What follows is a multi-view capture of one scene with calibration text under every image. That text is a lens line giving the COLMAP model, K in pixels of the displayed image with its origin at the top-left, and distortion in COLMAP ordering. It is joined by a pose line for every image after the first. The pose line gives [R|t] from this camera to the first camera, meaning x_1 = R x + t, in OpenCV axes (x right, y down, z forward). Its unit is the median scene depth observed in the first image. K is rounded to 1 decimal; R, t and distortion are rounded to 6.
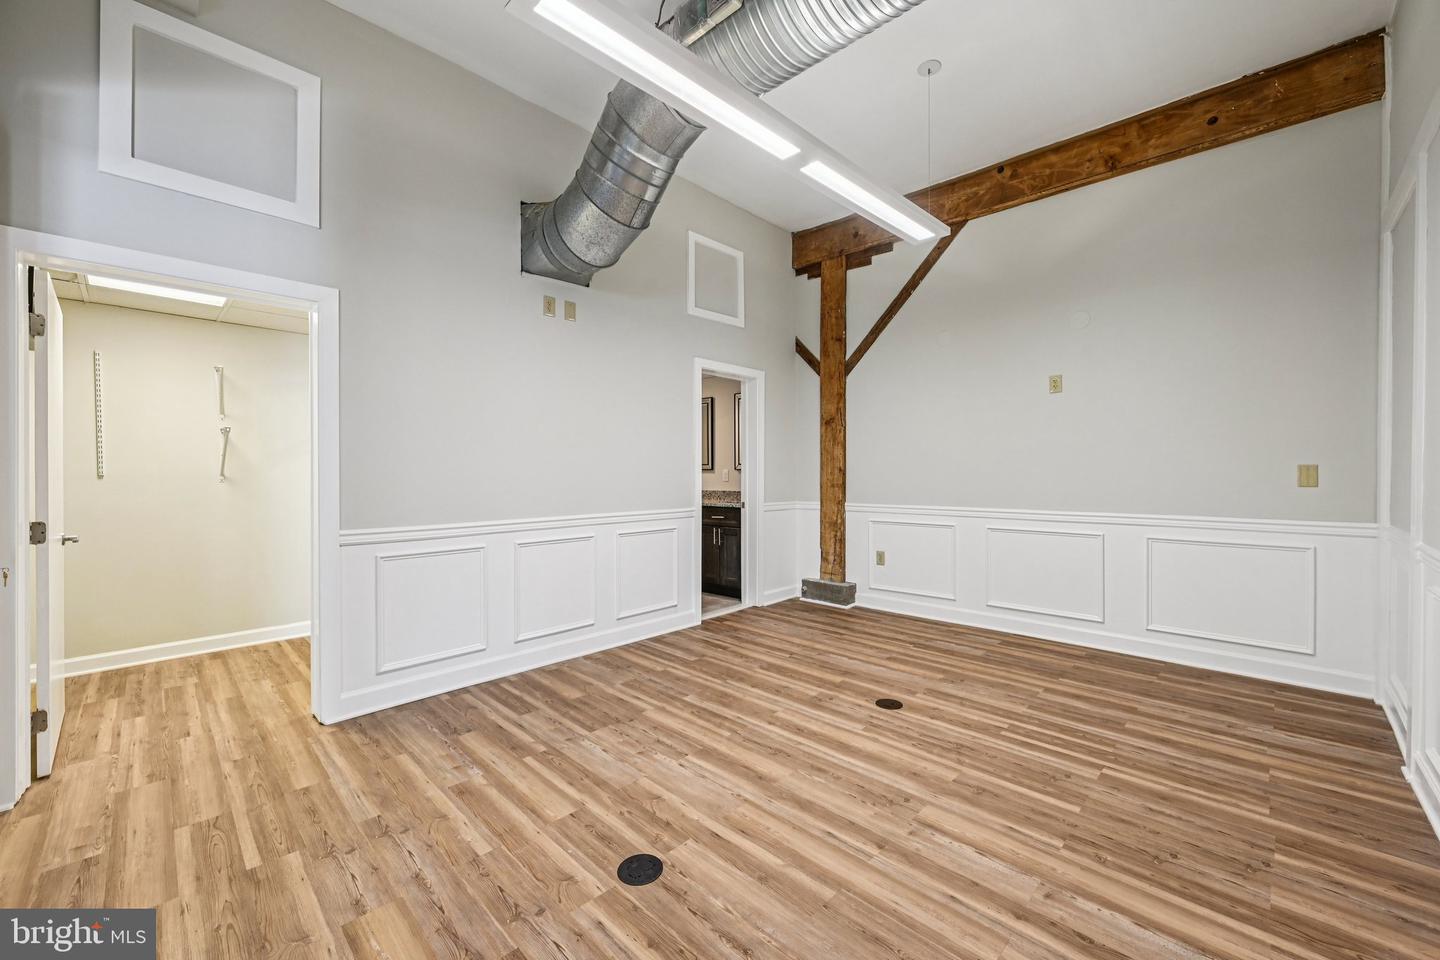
lens RADIAL K [[569.0, 0, 730.6], [0, 569.0, 472.3], [0, 0, 1]] dist [-0.003675, 0.001409]
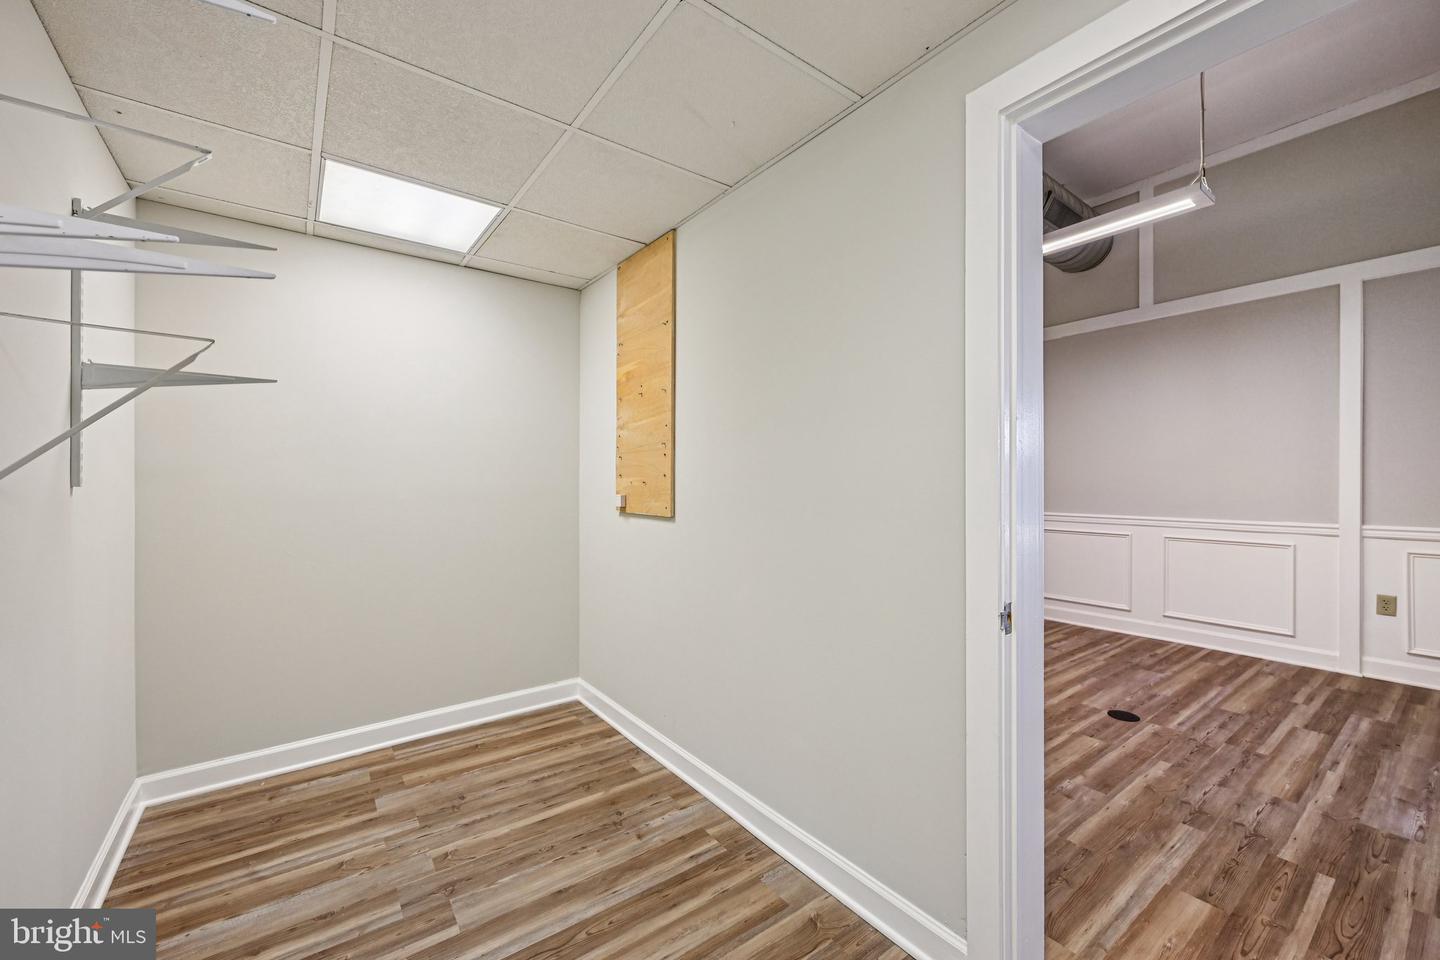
lens RADIAL K [[569.0, 0, 720.8], [0, 569.0, 482.7], [0, 0, 1]] dist [-0.003675, 0.001409]
pose [[0.164394, 0.000204, 0.986395, -1.196234], [-0.000679, 1.000000, -0.000094, 0.007091], [-0.986395, -0.000655, 0.164394, 1.130578]]
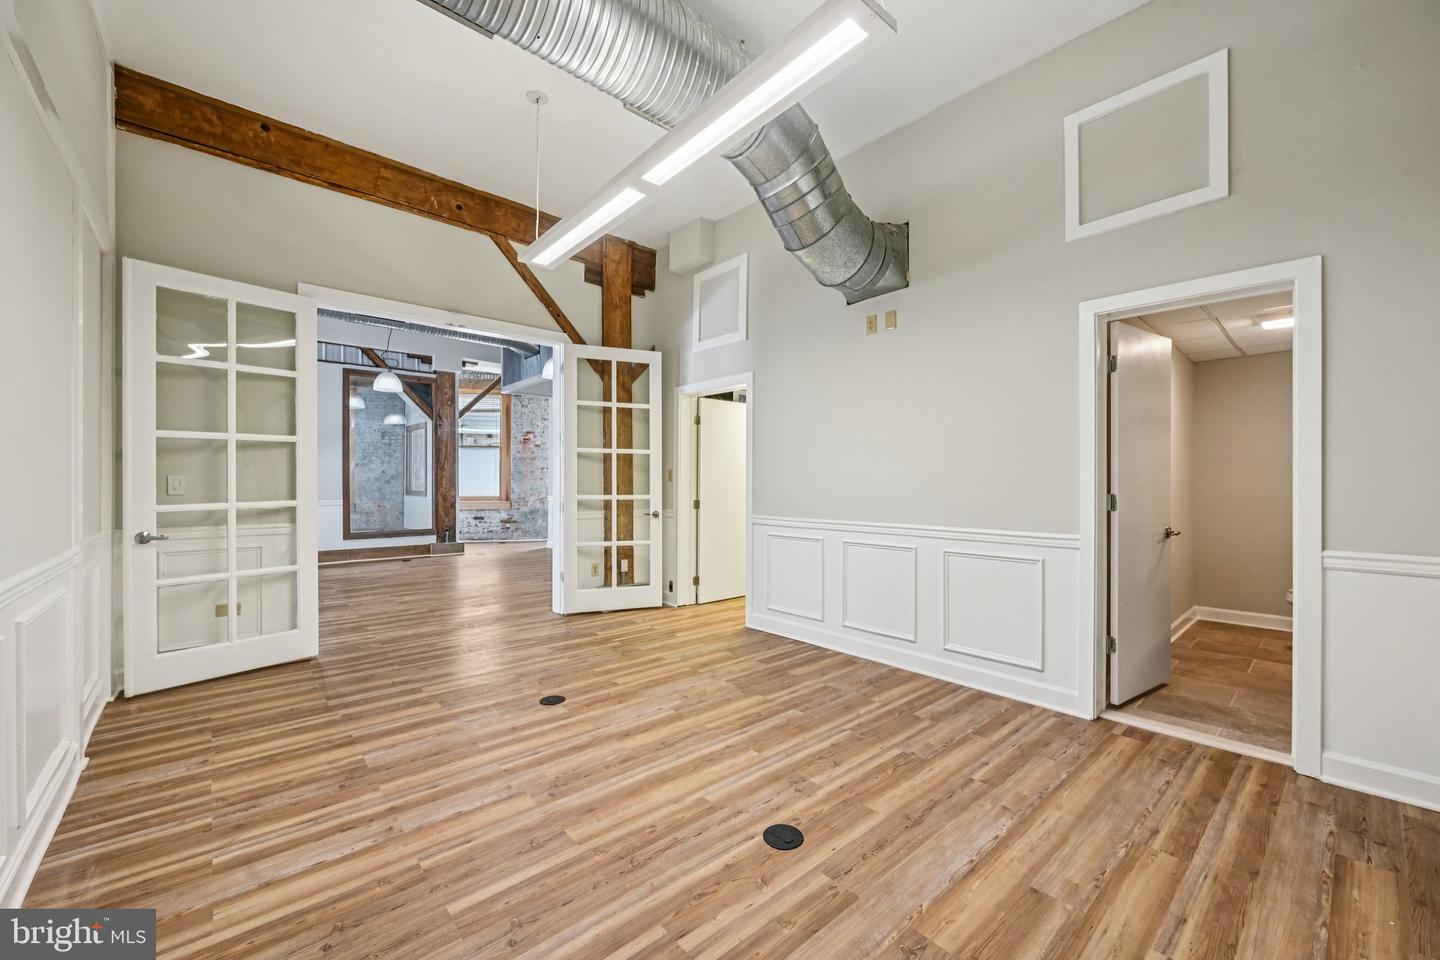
lens RADIAL K [[569.0, 0, 723.9], [0, 569.0, 480.2], [0, 0, 1]] dist [-0.003675, 0.001409]
pose [[-0.077852, 0.002009, -0.996963, 0.952563], [0.000190, 0.999998, 0.002001, -0.002714], [0.996965, -0.000033, -0.077852, 1.003447]]
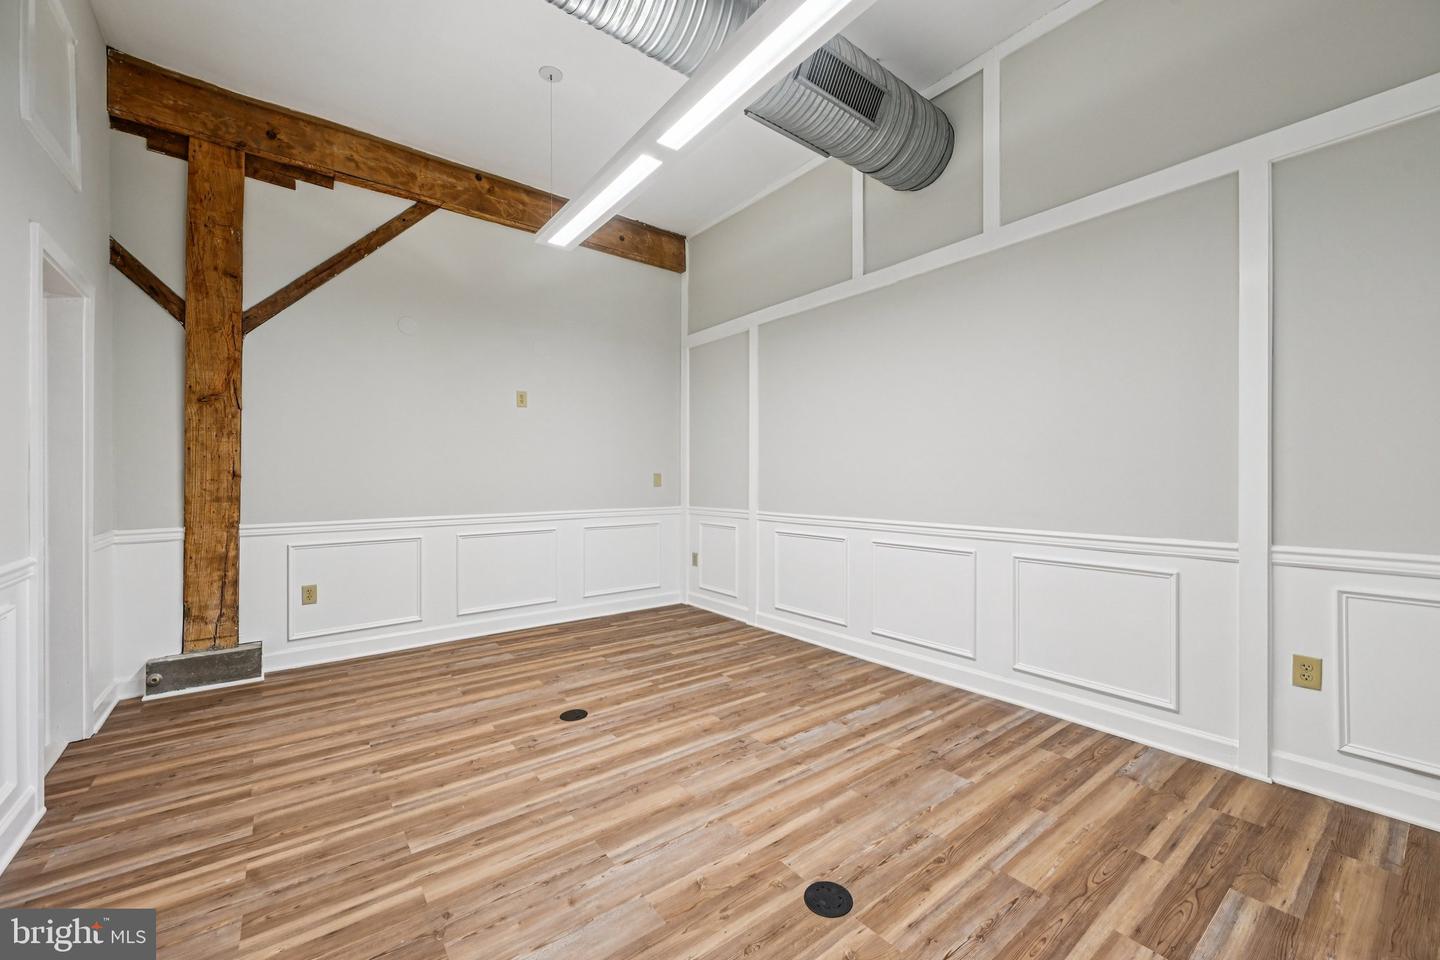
lens RADIAL K [[569.0, 0, 724.4], [0, 569.0, 479.1], [0, 0, 1]] dist [-0.003675, 0.001409]
pose [[0.145483, -0.001712, 0.989359, -0.660942], [0.003557, 0.999993, 0.001207, 0.002644], [-0.989354, 0.003344, 0.145488, 0.614111]]
